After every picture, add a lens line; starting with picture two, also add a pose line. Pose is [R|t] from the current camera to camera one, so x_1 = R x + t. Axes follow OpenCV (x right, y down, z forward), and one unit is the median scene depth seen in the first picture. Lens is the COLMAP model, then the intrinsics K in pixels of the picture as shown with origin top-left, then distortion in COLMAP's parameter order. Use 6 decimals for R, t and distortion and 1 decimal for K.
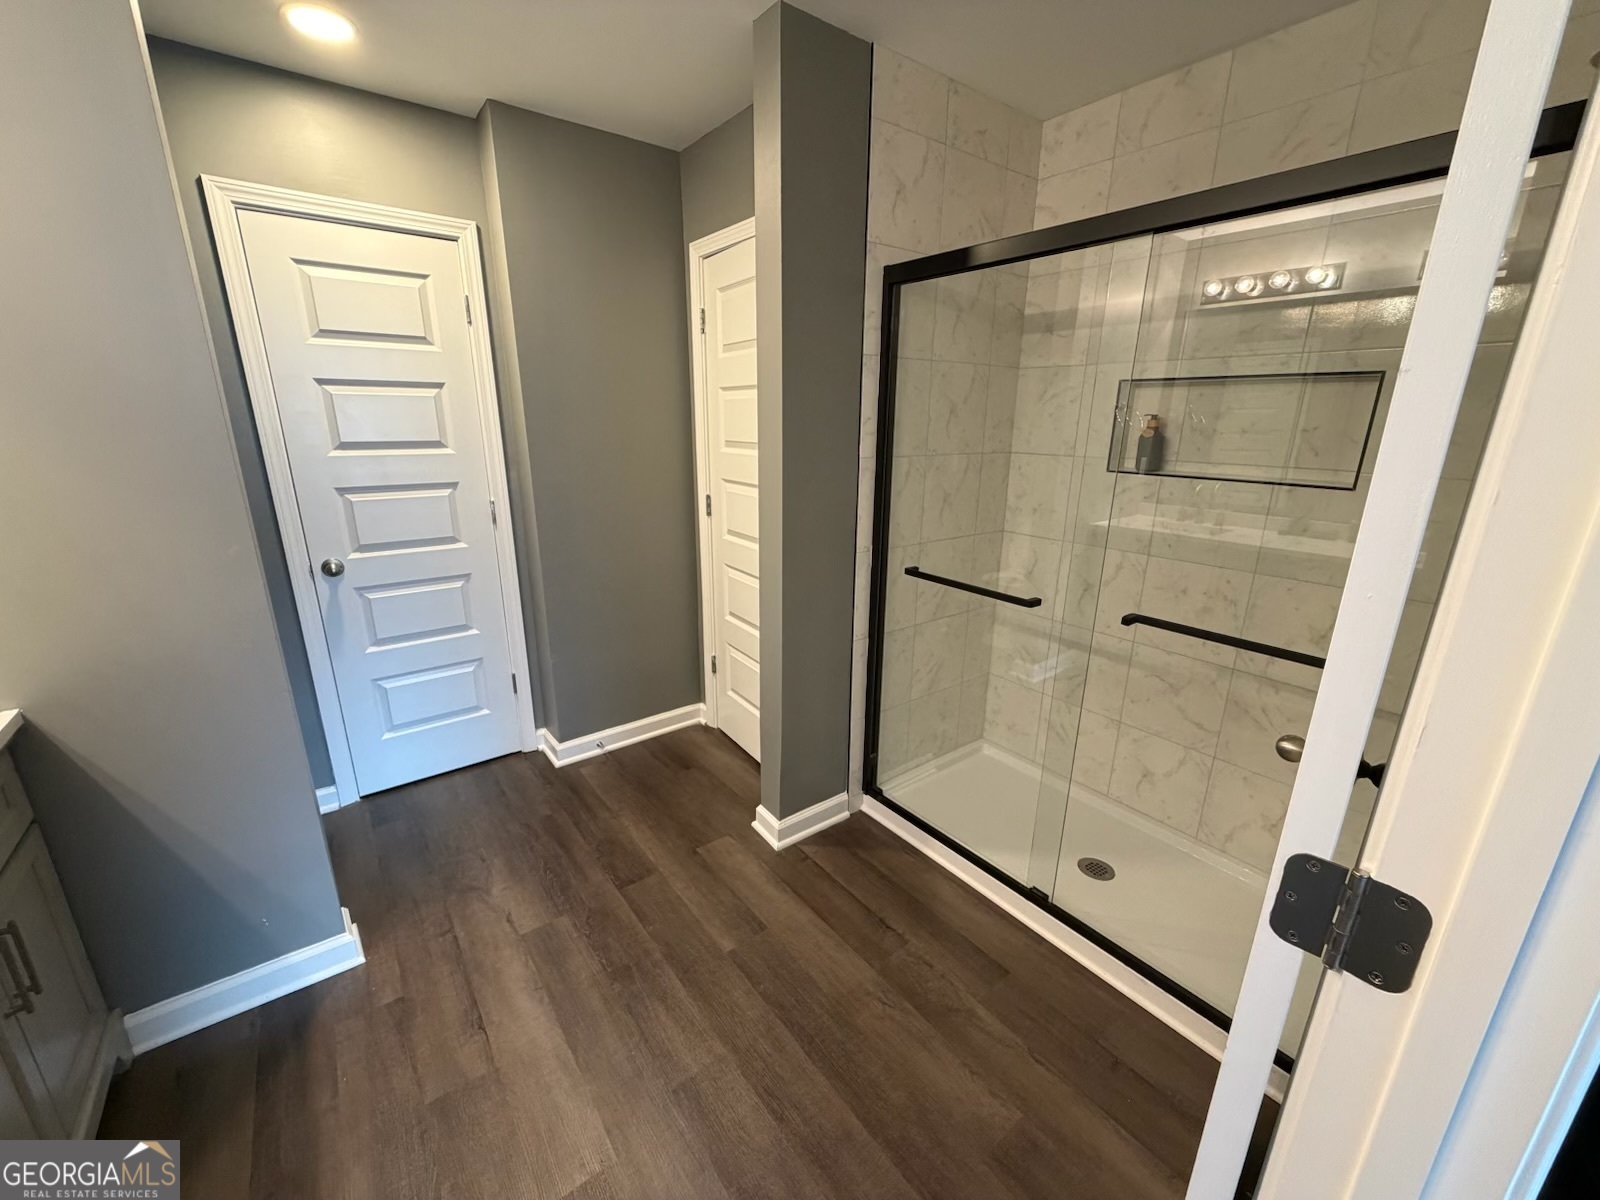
lens RADIAL K [[633.0, 0, 791.3], [0, 633.0, 601.2], [0, 0, 1]] dist [0.000672, -0.000321]
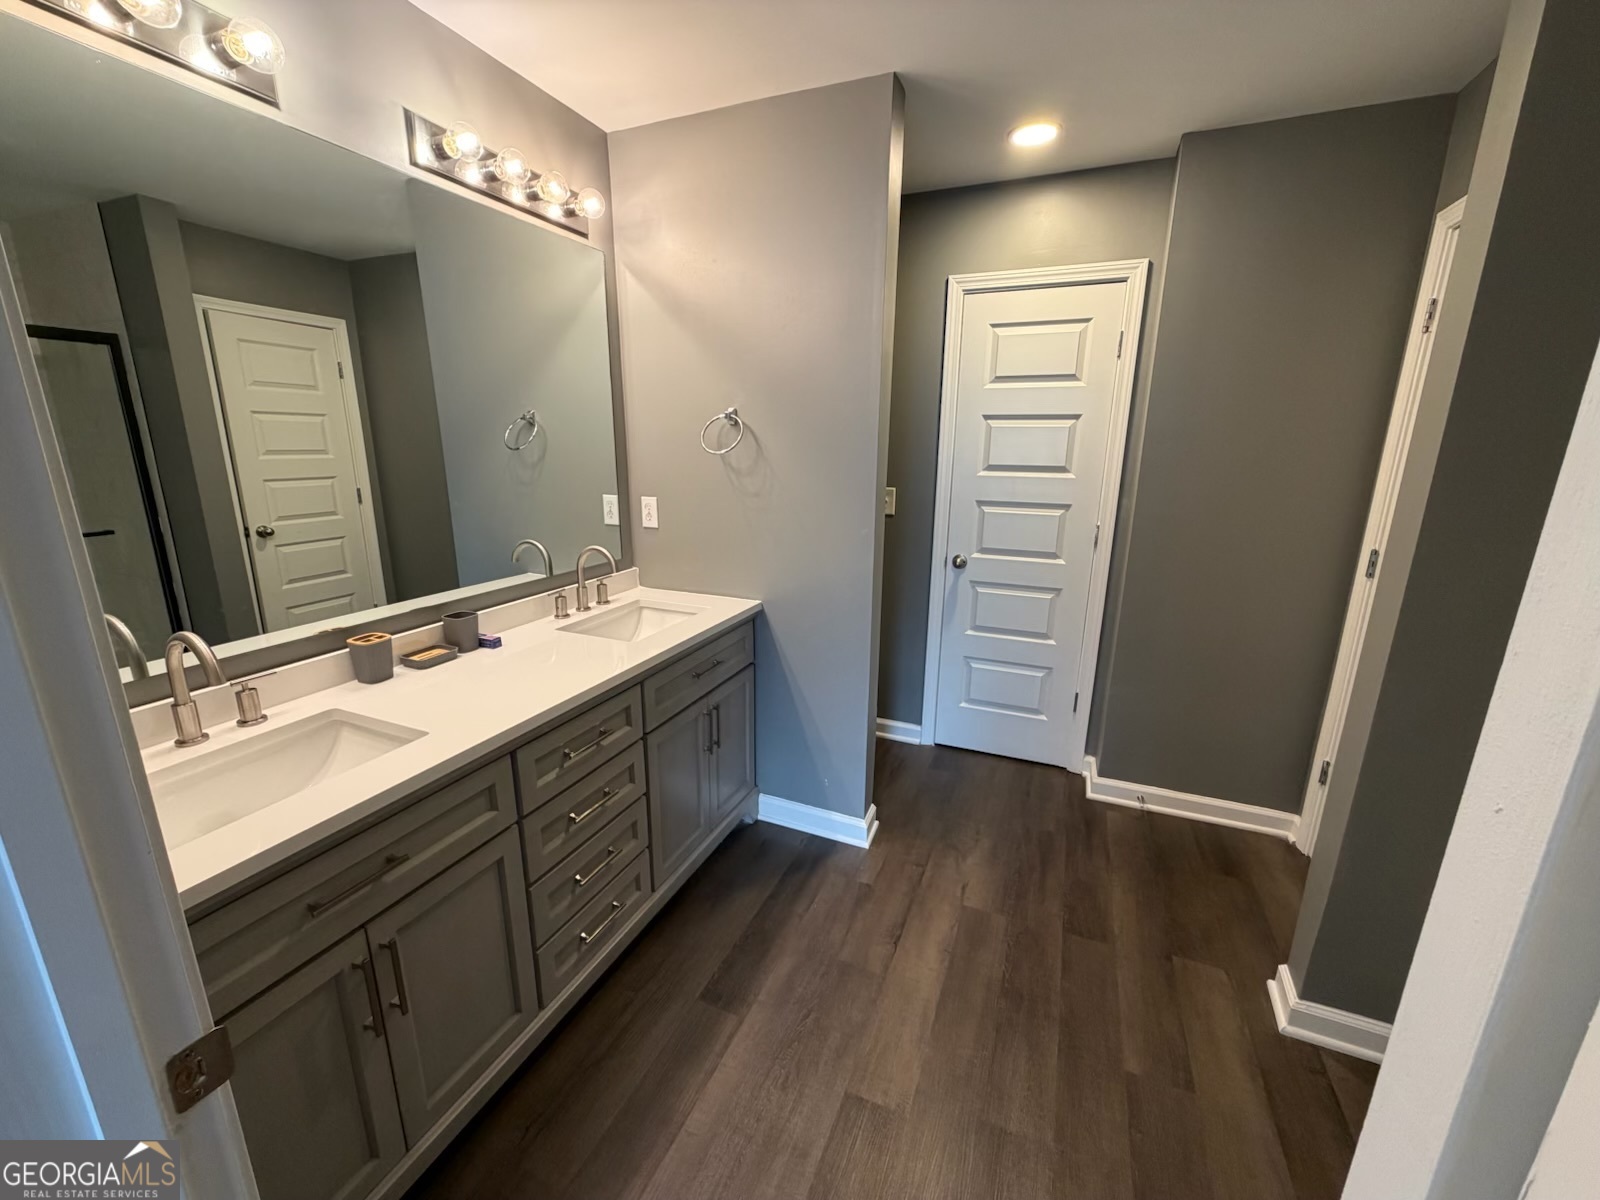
lens RADIAL K [[635.3, 0, 806.5], [0, 635.3, 602.3], [0, 0, 1]] dist [0.002465, -0.000366]
pose [[0.500333, 0.208871, -0.840262, 0.228976], [-0.248633, 0.964252, 0.091644, -0.015570], [0.829366, 0.163065, 0.534379, 0.079376]]
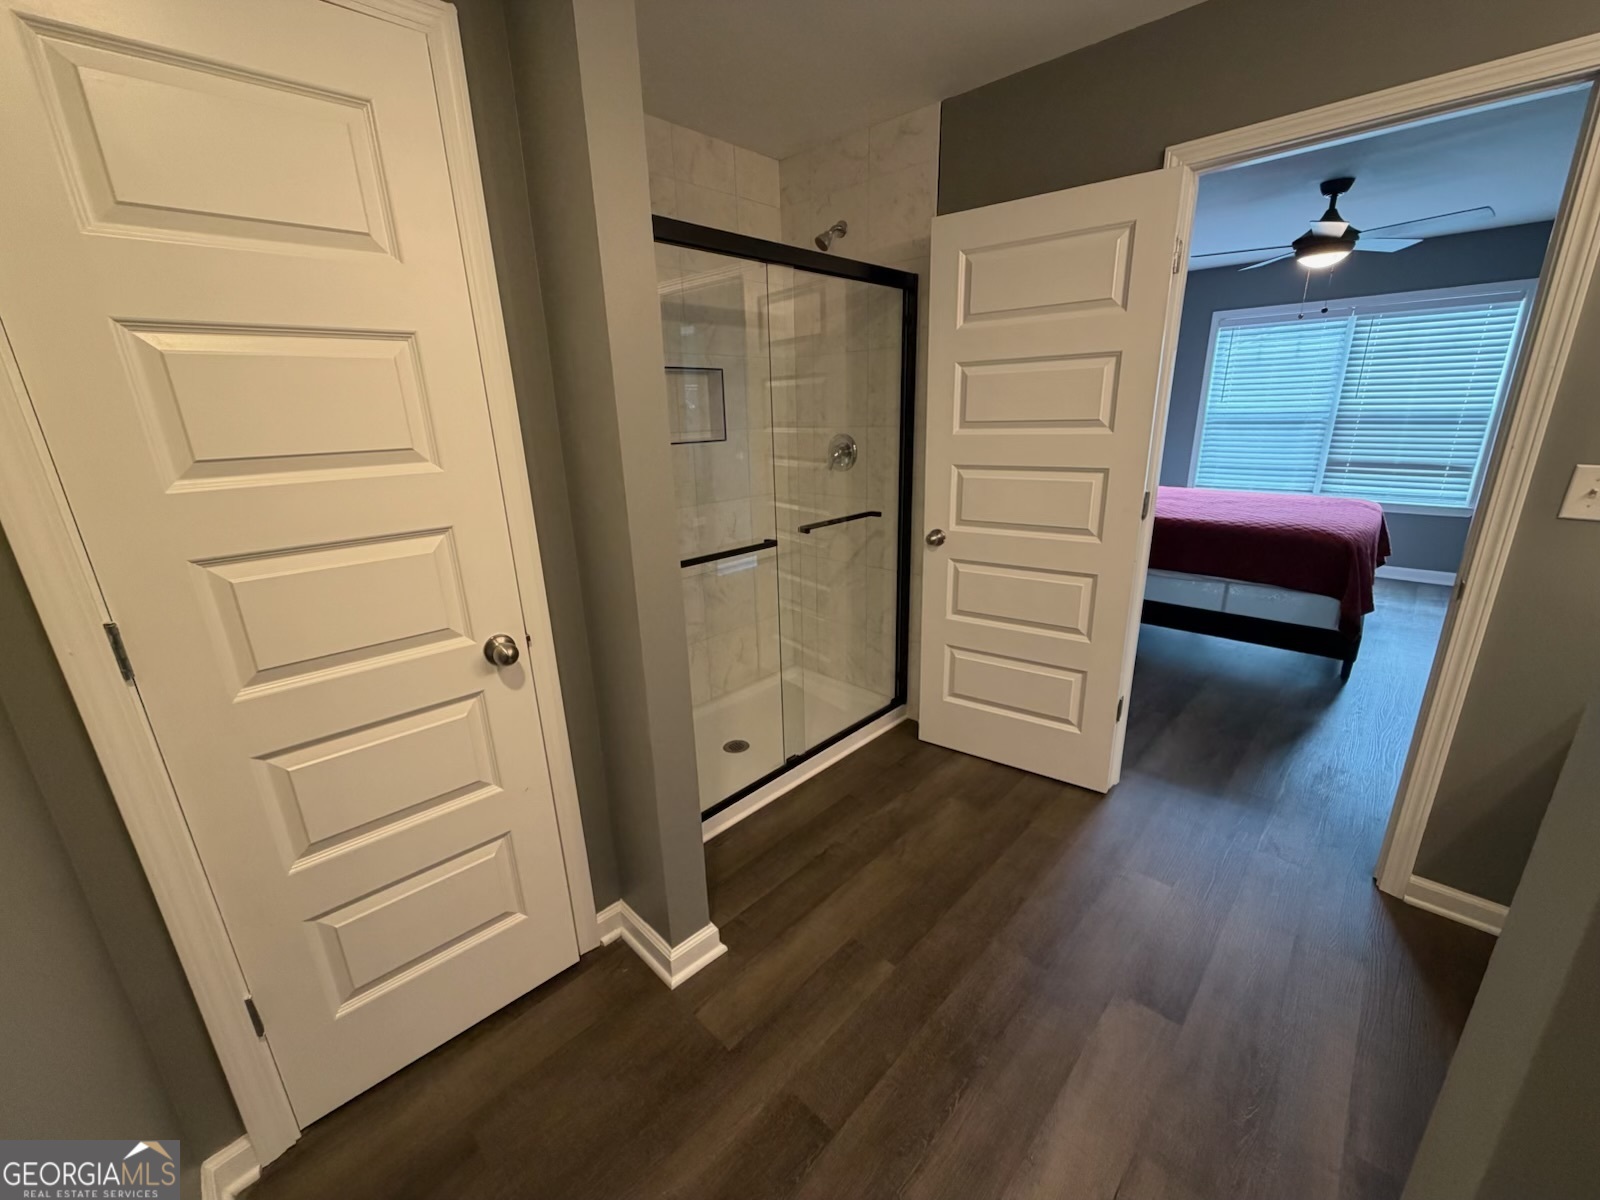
lens RADIAL K [[635.3, 0, 806.5], [0, 635.3, 602.3], [0, 0, 1]] dist [0.002465, -0.000366]
pose [[-0.165797, -0.294412, 0.941187, -0.689801], [0.298751, 0.894552, 0.332452, -0.235824], [-0.939819, 0.336300, -0.060358, 0.857838]]
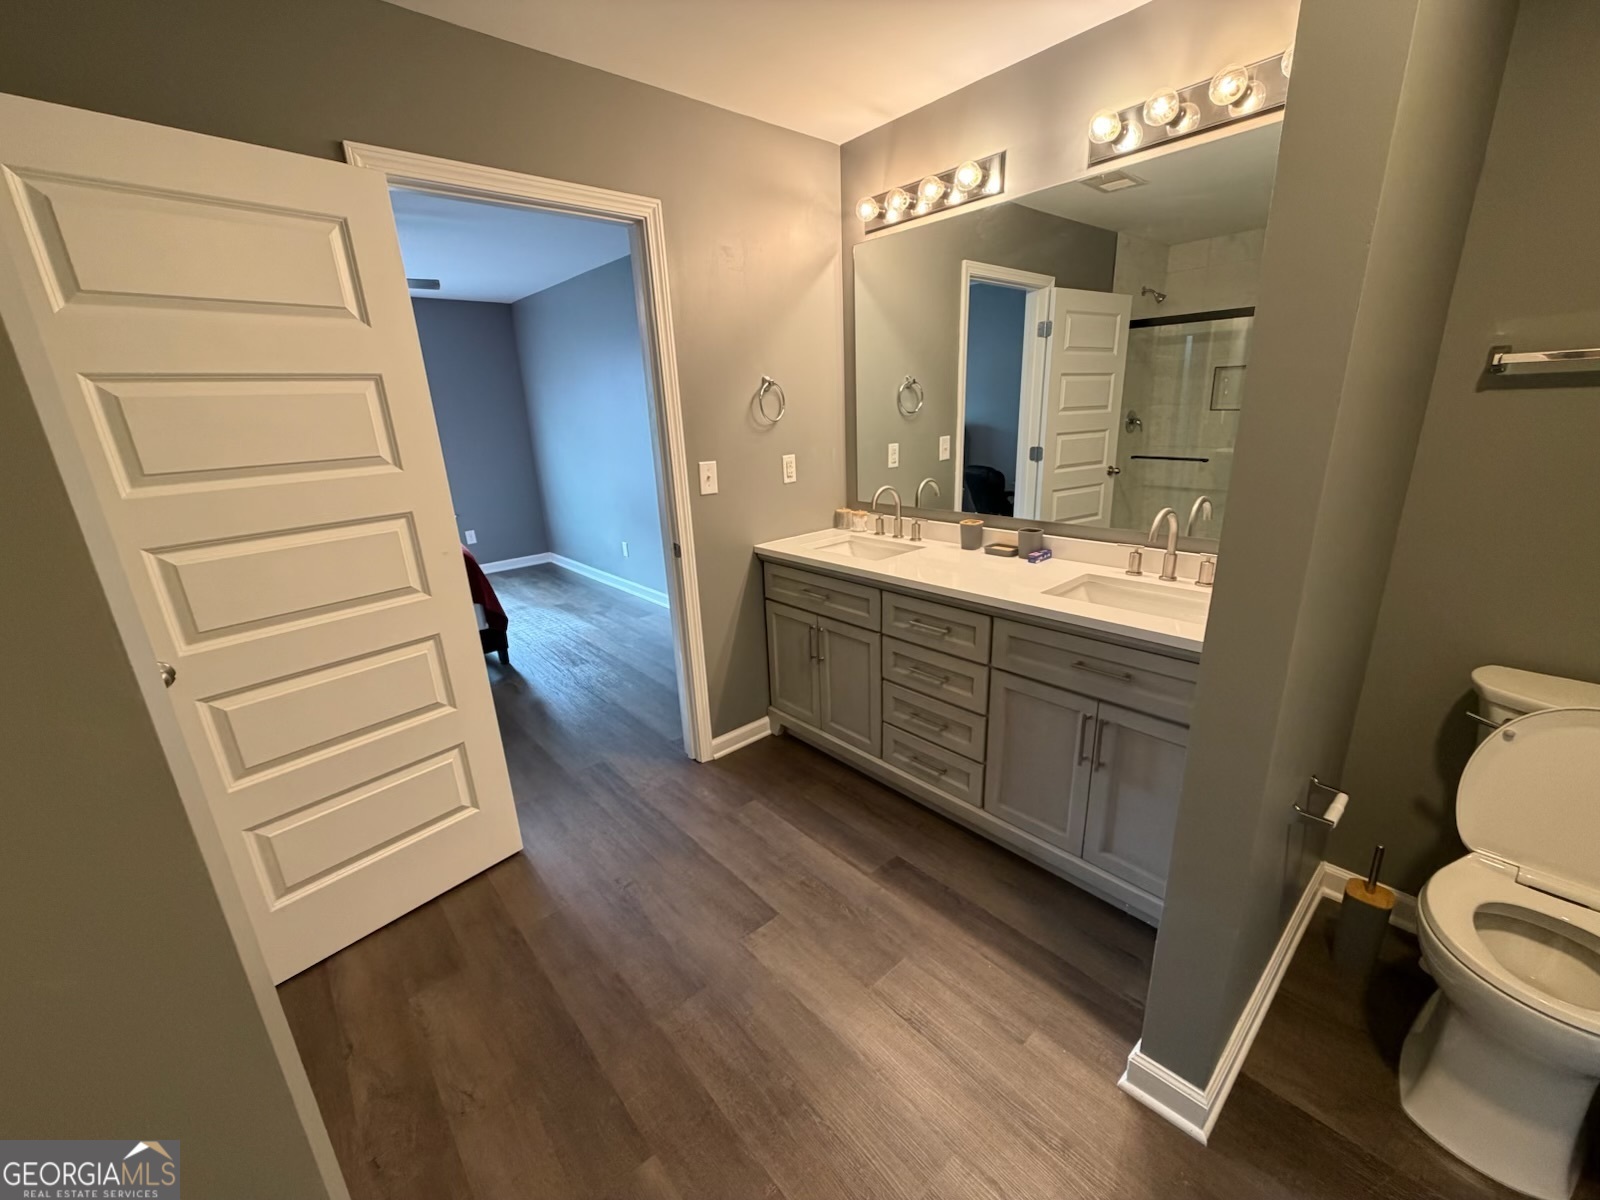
lens RADIAL K [[633.0, 0, 791.3], [0, 633.0, 601.2], [0, 0, 1]] dist [0.000672, -0.000321]
pose [[-0.997313, 0.047893, -0.055427, -0.213437], [0.009492, 0.834775, 0.550510, -0.309708], [0.072635, 0.548505, -0.832986, 1.084940]]
